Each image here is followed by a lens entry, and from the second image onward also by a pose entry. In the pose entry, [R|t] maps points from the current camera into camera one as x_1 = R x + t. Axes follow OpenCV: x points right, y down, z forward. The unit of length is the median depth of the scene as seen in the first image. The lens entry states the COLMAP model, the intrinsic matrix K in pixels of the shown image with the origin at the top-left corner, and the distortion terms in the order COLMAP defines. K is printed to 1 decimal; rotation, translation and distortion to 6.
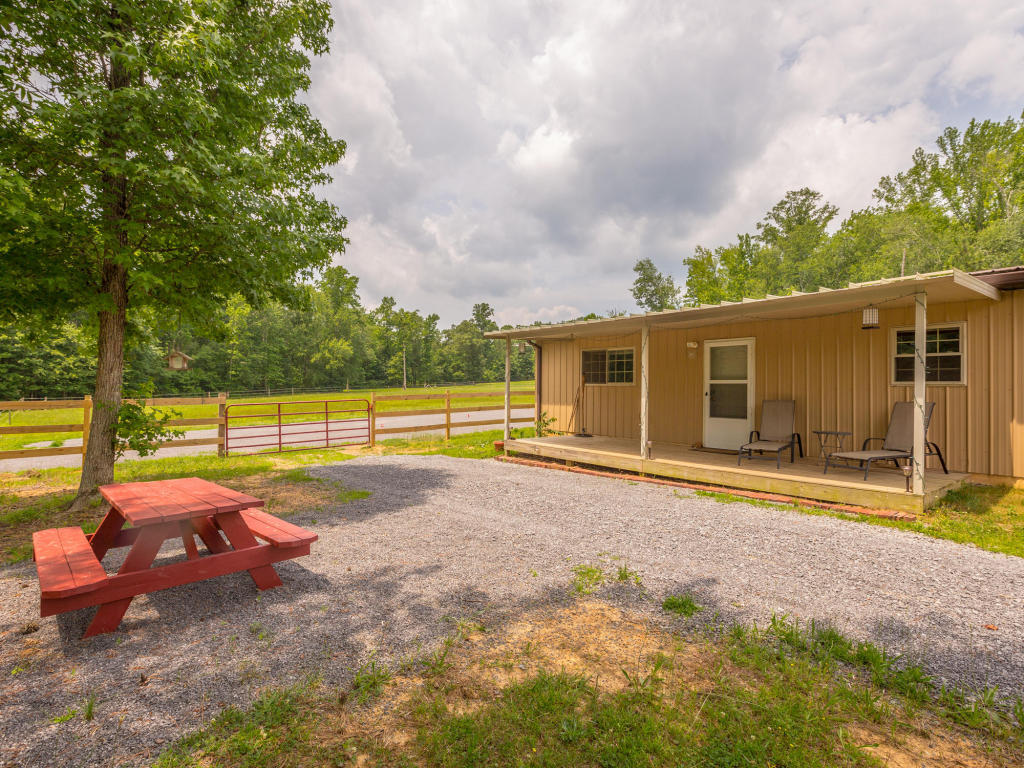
lens RADIAL K [[508.2, 0, 511.6], [0, 508.2, 382.4], [0, 0, 1]] dist [0.001309, -0.000709]
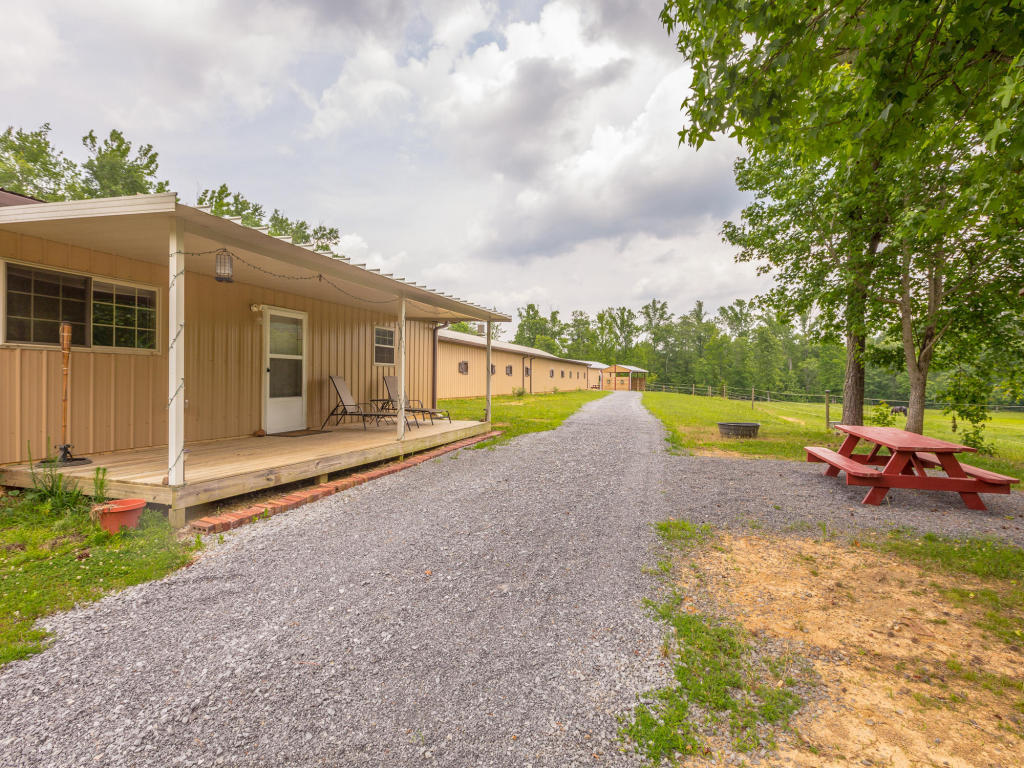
lens RADIAL K [[508.2, 0, 511.6], [0, 508.2, 382.4], [0, 0, 1]] dist [0.001309, -0.000709]
pose [[-0.496586, -0.018597, 0.867788, -0.536660], [-0.024858, 0.999665, 0.007199, 0.027061], [-0.867632, -0.017996, -0.496882, 1.071749]]
